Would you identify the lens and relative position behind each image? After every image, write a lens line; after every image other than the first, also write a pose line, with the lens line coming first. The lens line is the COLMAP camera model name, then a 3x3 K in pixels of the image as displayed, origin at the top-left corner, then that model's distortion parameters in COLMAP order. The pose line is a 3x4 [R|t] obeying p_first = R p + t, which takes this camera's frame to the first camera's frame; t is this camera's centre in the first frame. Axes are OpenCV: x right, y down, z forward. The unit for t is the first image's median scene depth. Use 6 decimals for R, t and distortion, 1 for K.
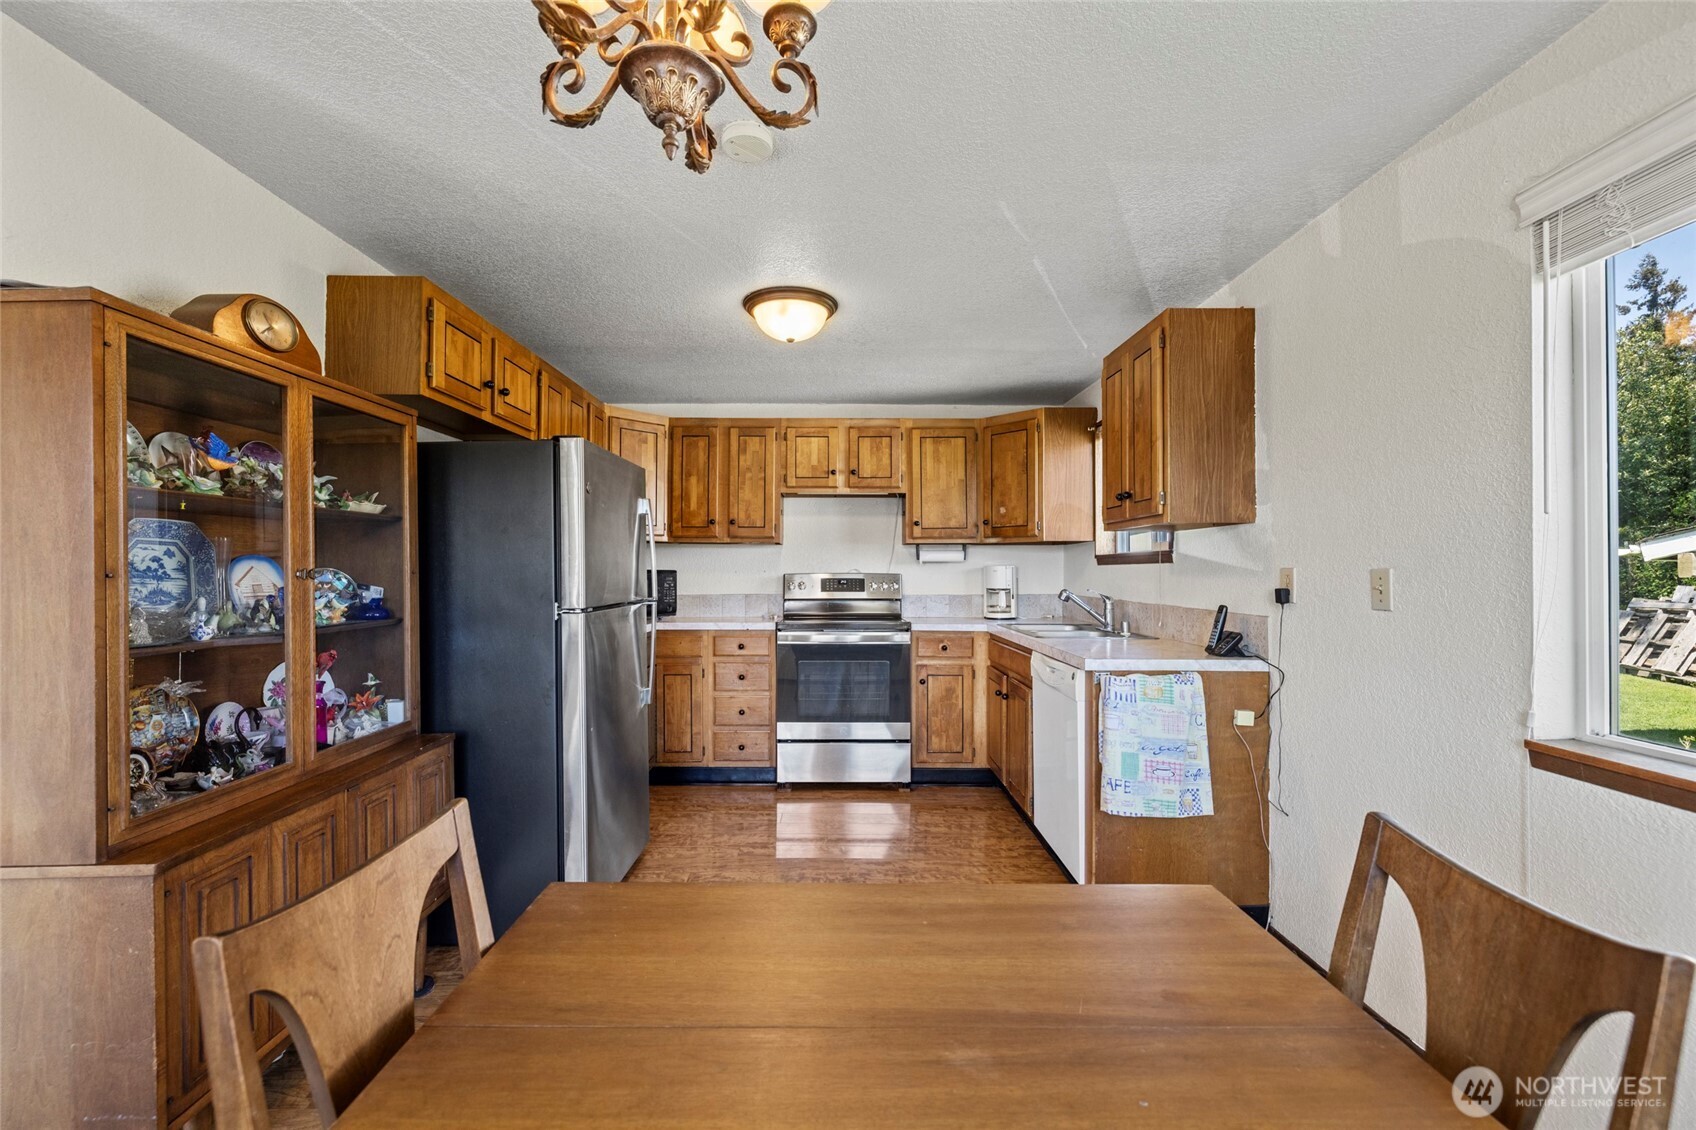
lens RADIAL K [[706.8, 0, 843.0], [0, 706.8, 569.8], [0, 0, 1]] dist [-0.002916, -0.000177]
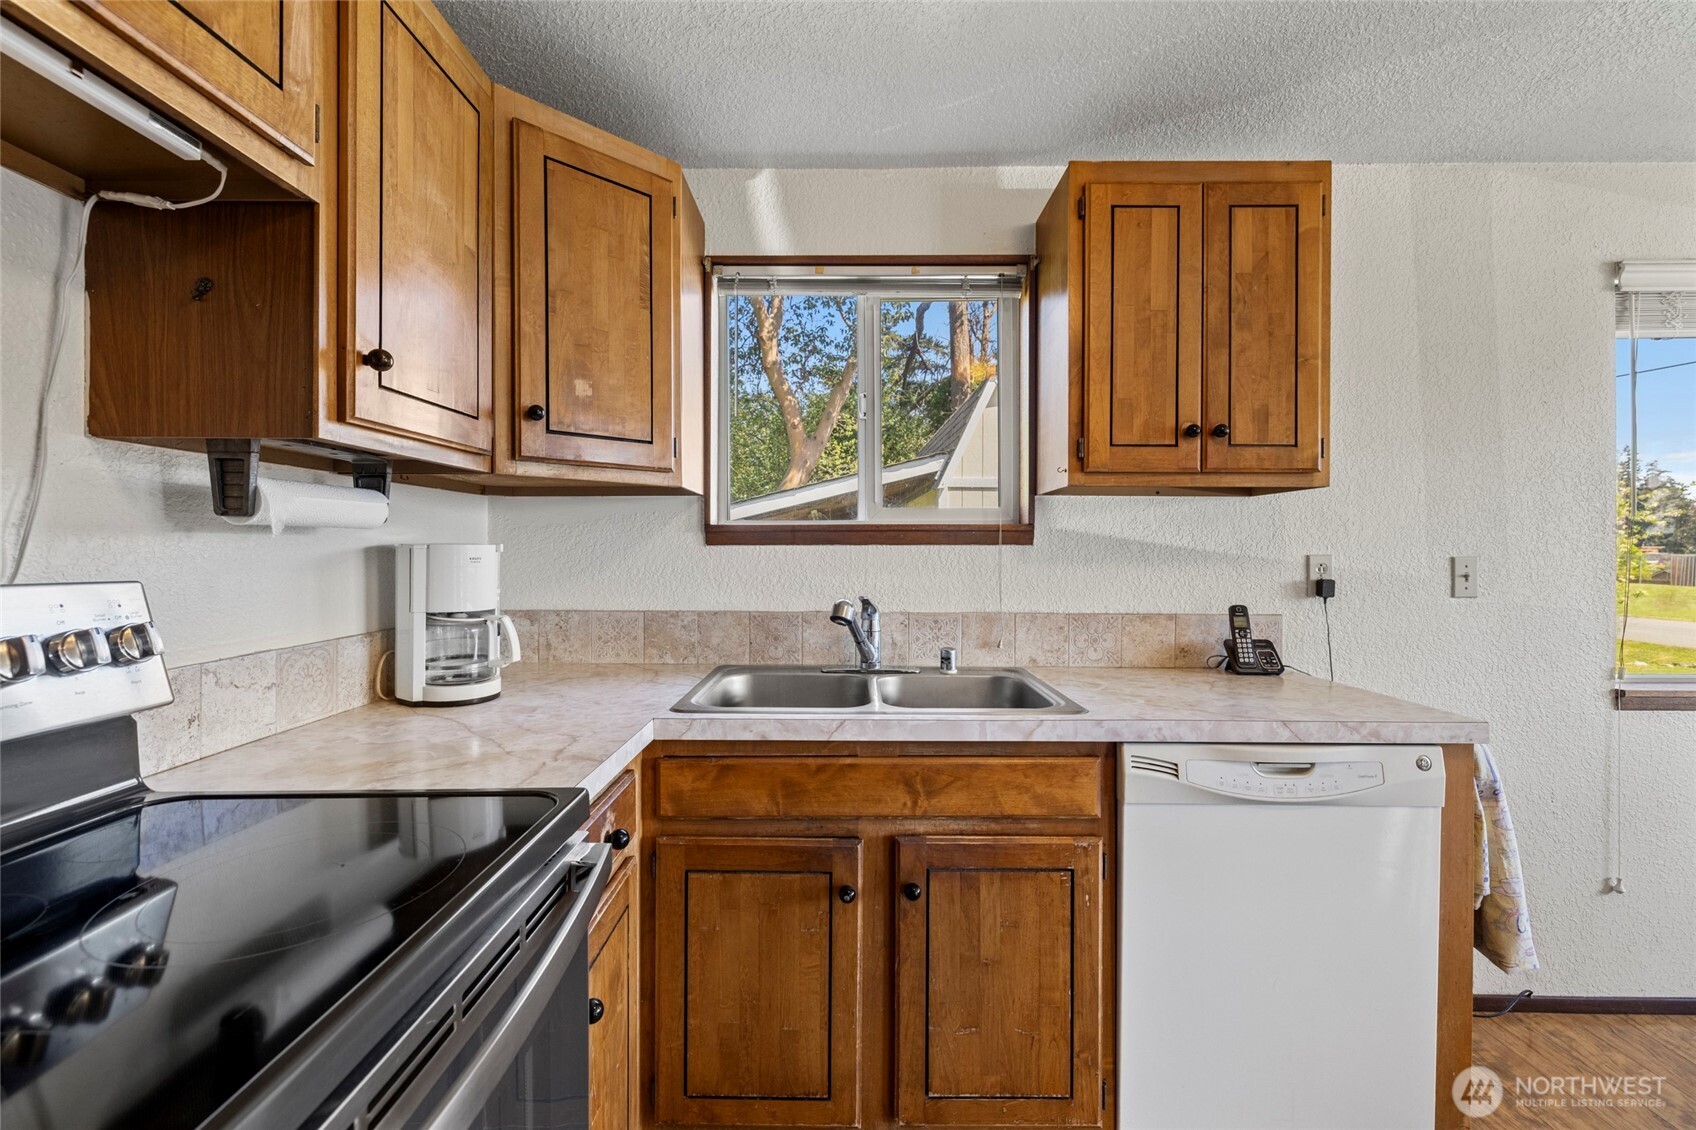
lens RADIAL K [[706.8, 0, 842.7], [0, 706.8, 554.4], [0, 0, 1]] dist [-0.002916, -0.000177]
pose [[0.024684, -0.009388, 0.999651, -0.130631], [-0.003825, 0.999948, 0.009485, -0.005045], [-0.999688, -0.004058, 0.024646, 0.885926]]
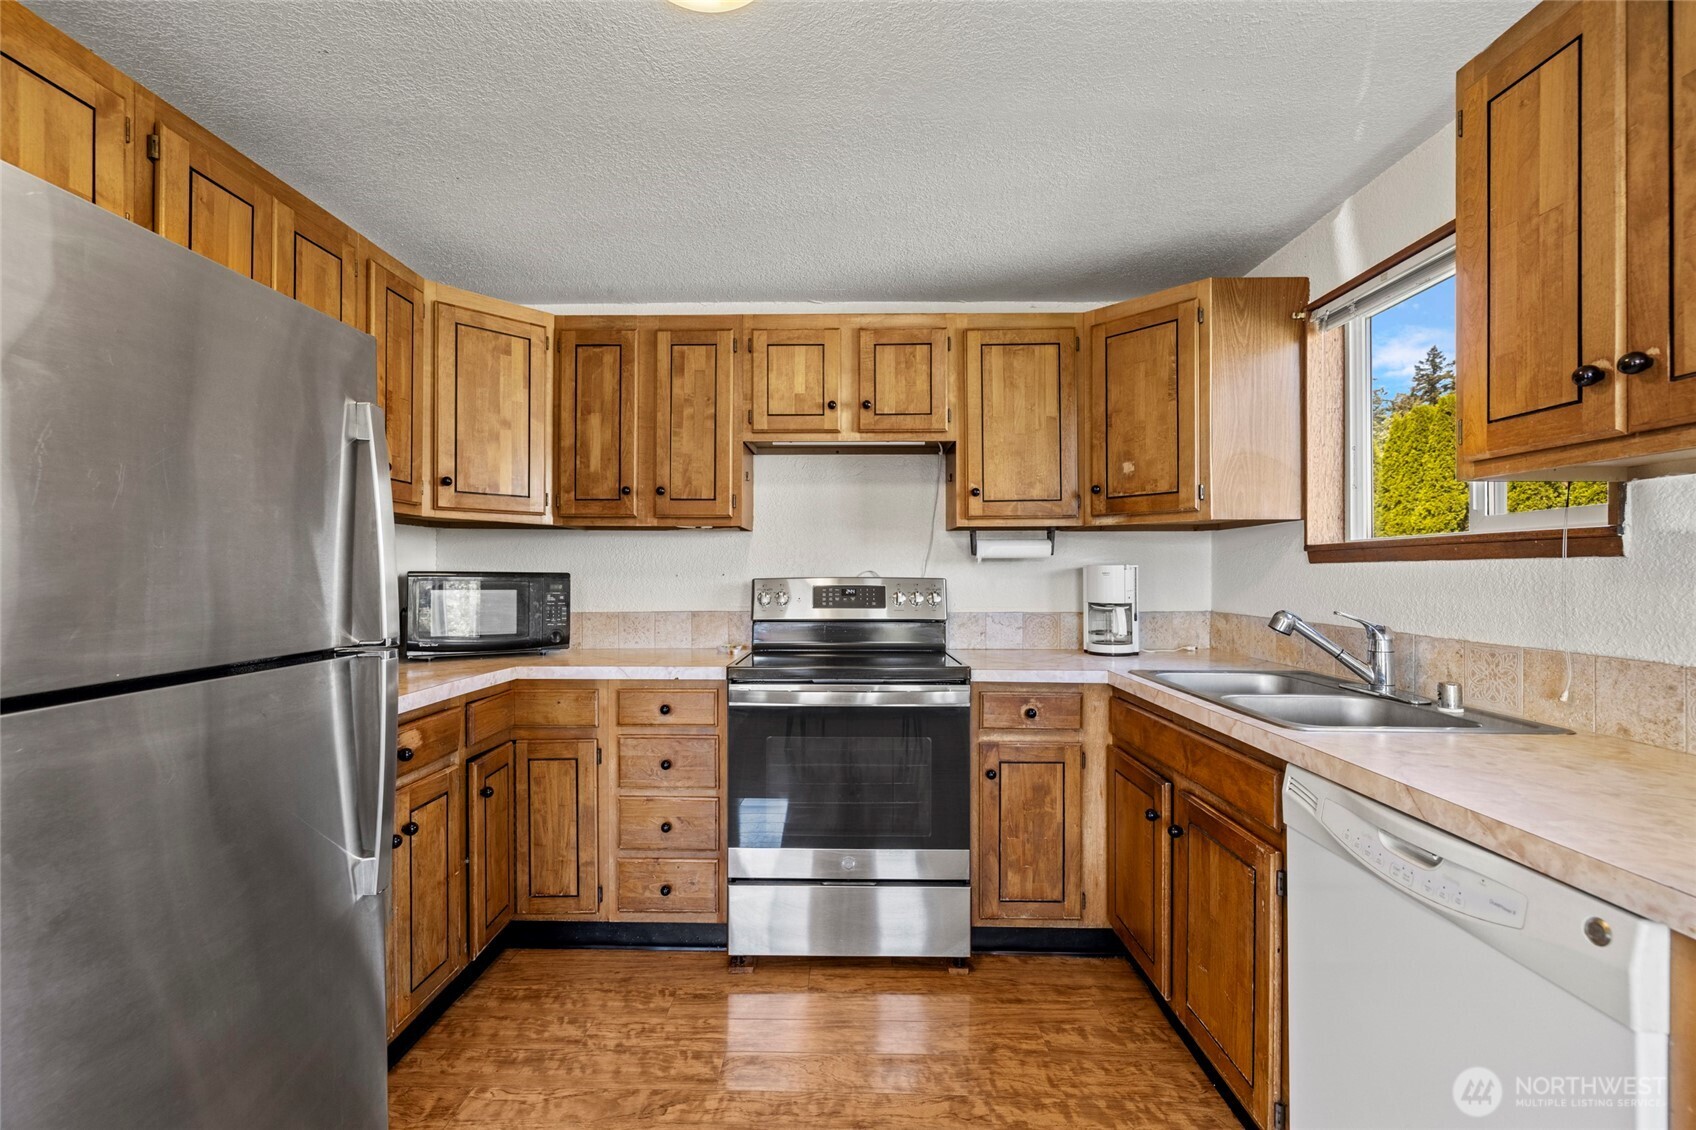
lens RADIAL K [[706.8, 0, 838.1], [0, 706.8, 574.1], [0, 0, 1]] dist [-0.002916, -0.000177]
pose [[0.999592, -0.000779, -0.028566, 0.008403], [0.000906, 0.999990, 0.004403, -0.000994], [0.028563, -0.004427, 0.999582, 0.434645]]
